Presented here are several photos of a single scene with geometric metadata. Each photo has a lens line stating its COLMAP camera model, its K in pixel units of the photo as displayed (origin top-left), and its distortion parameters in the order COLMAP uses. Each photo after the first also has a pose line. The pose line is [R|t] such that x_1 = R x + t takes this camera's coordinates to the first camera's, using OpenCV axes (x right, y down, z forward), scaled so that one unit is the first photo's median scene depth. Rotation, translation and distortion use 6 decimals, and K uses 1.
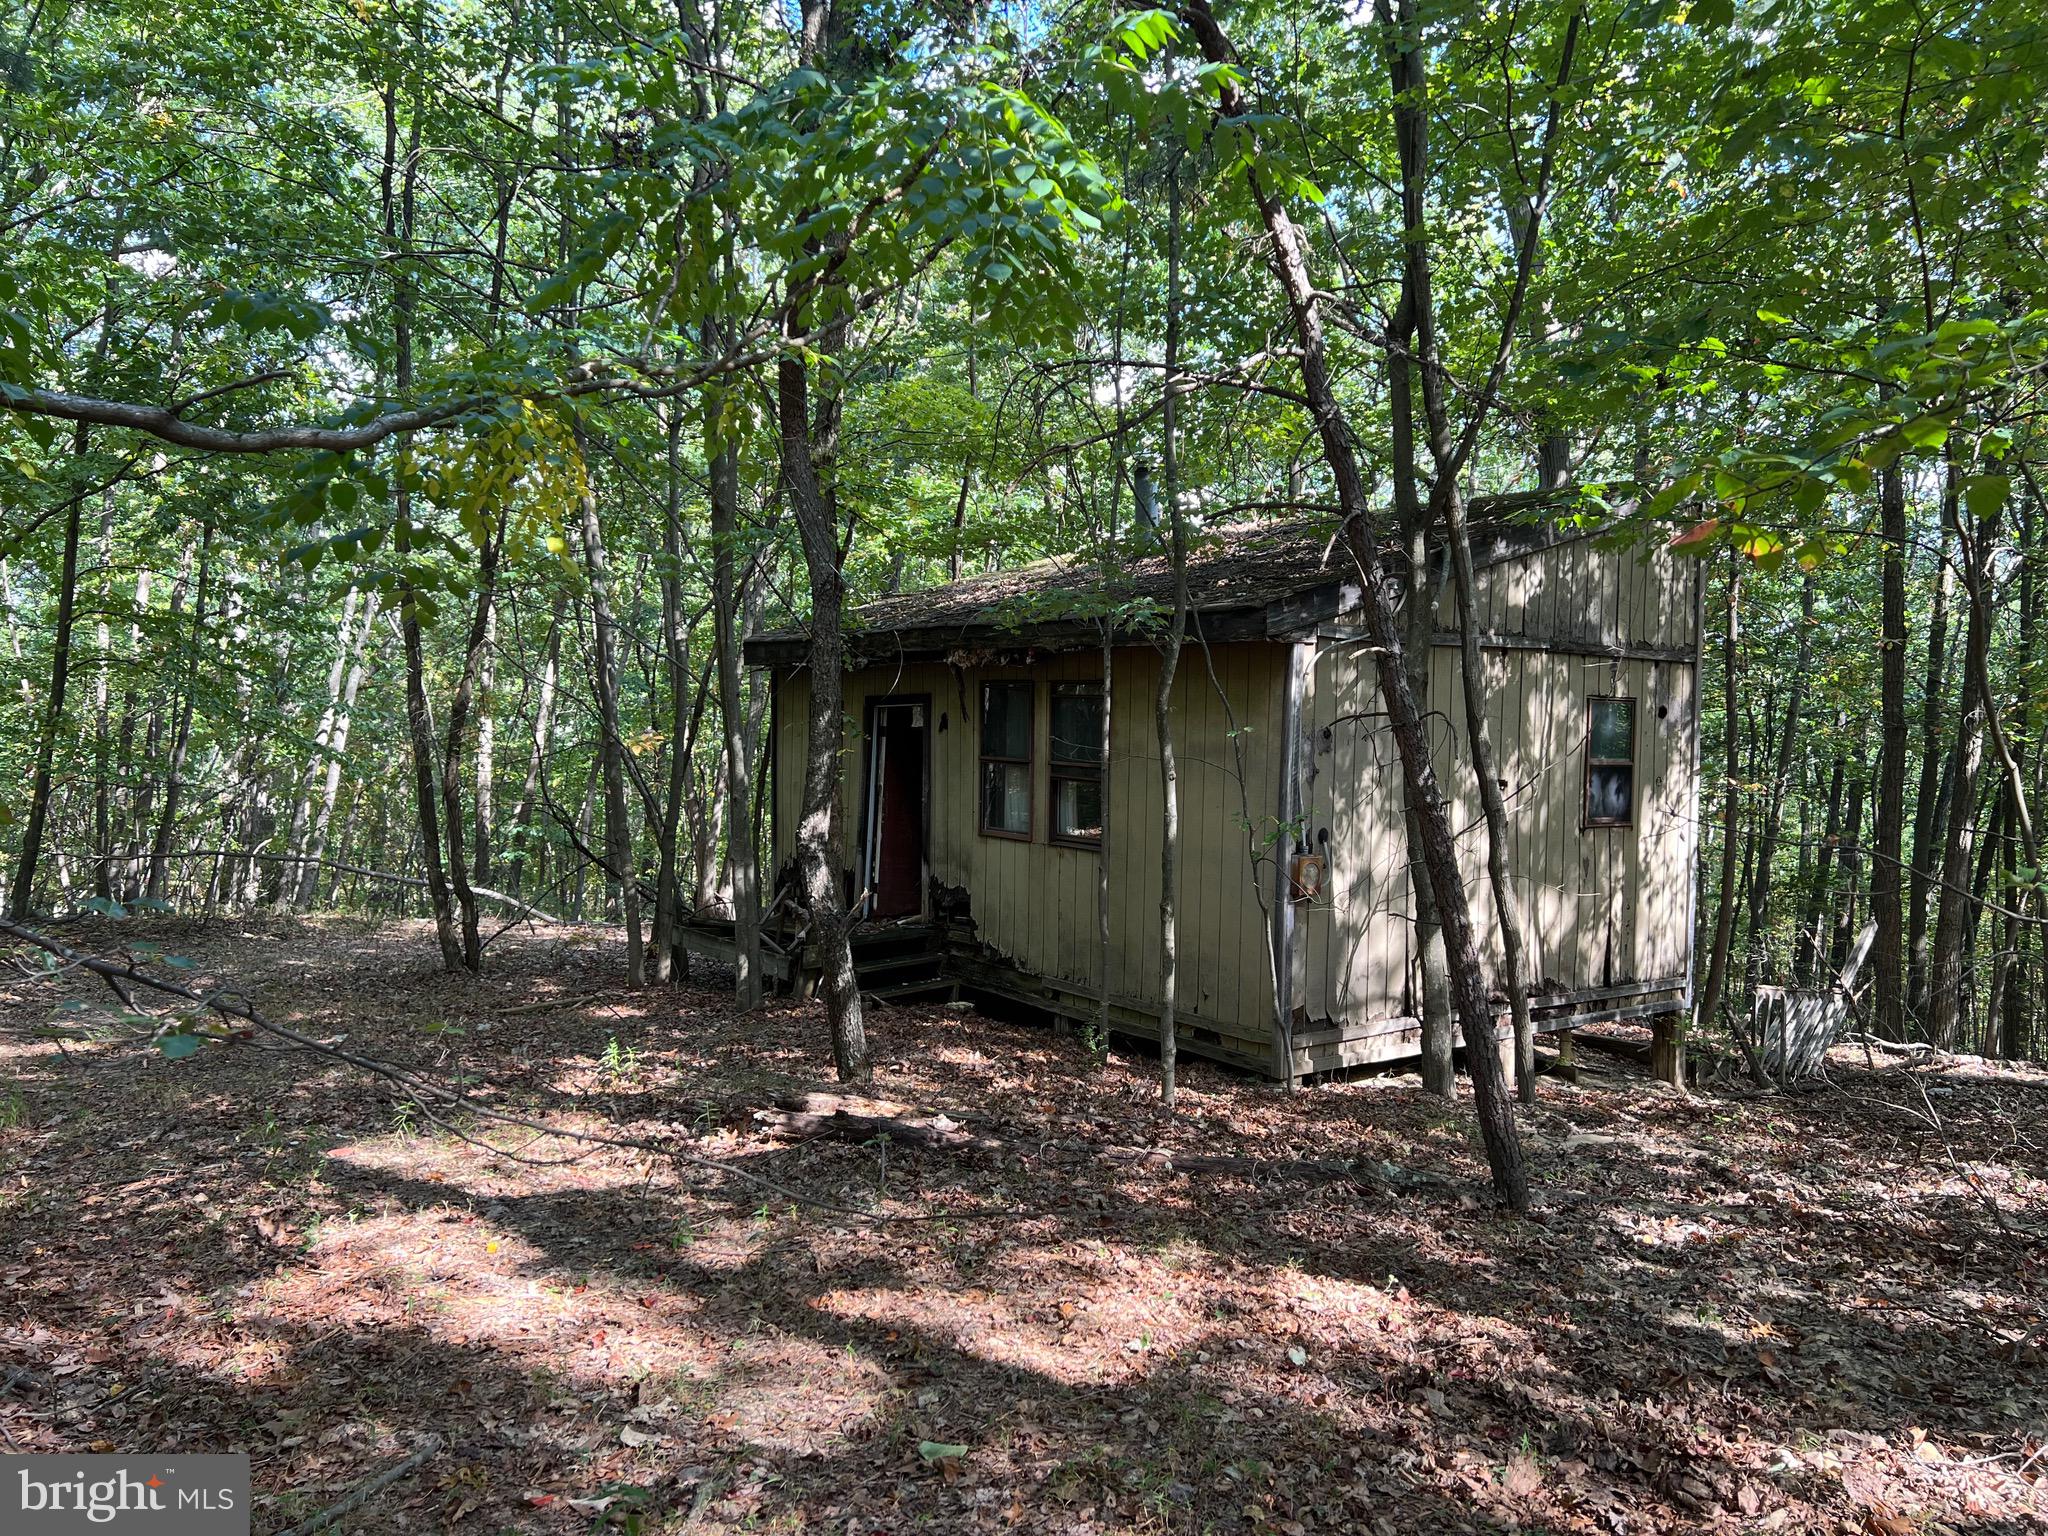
lens RADIAL K [[1538.1, 0, 1053.0], [0, 1538.1, 833.7], [0, 0, 1]] dist [0.055628, -0.060010]
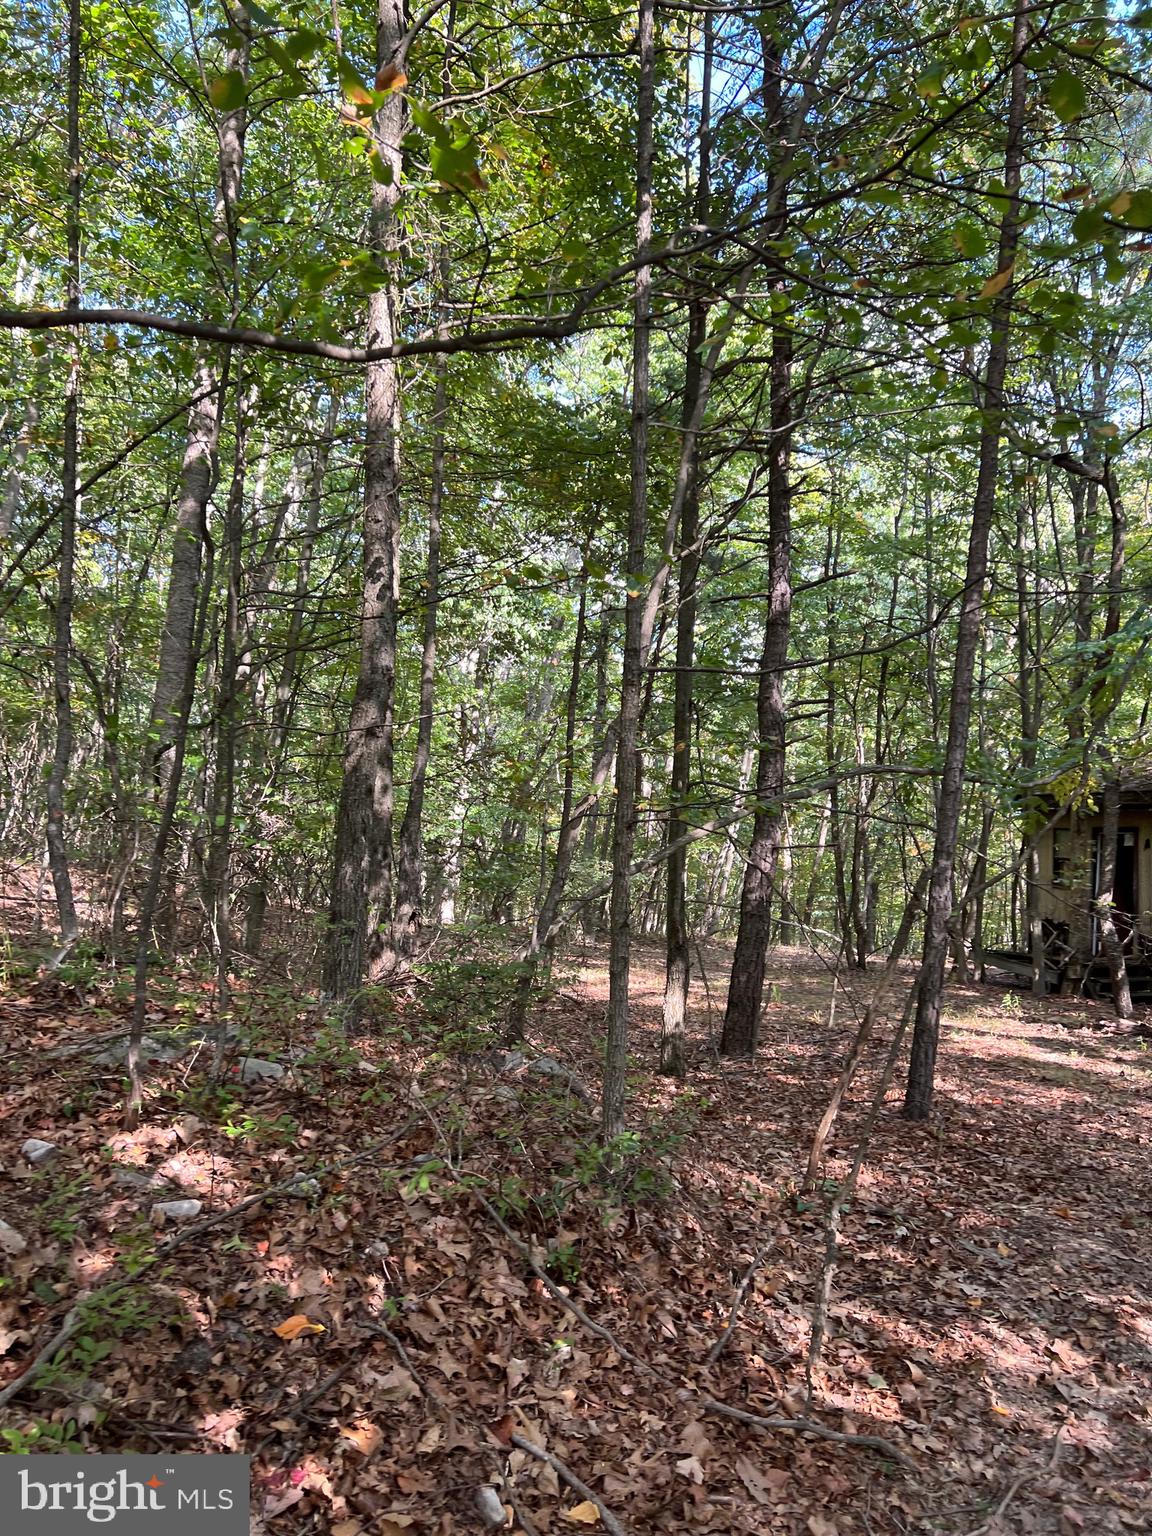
lens RADIAL K [[1153.6, 0, 563.7], [0, 1153.6, 765.4], [0, 0, 1]] dist [0.055628, -0.060010]
pose [[0.887555, -0.010092, -0.460591, -0.078908], [-0.043325, 0.993501, -0.105257, 0.013350], [0.458660, 0.113377, 0.881349, -0.795406]]
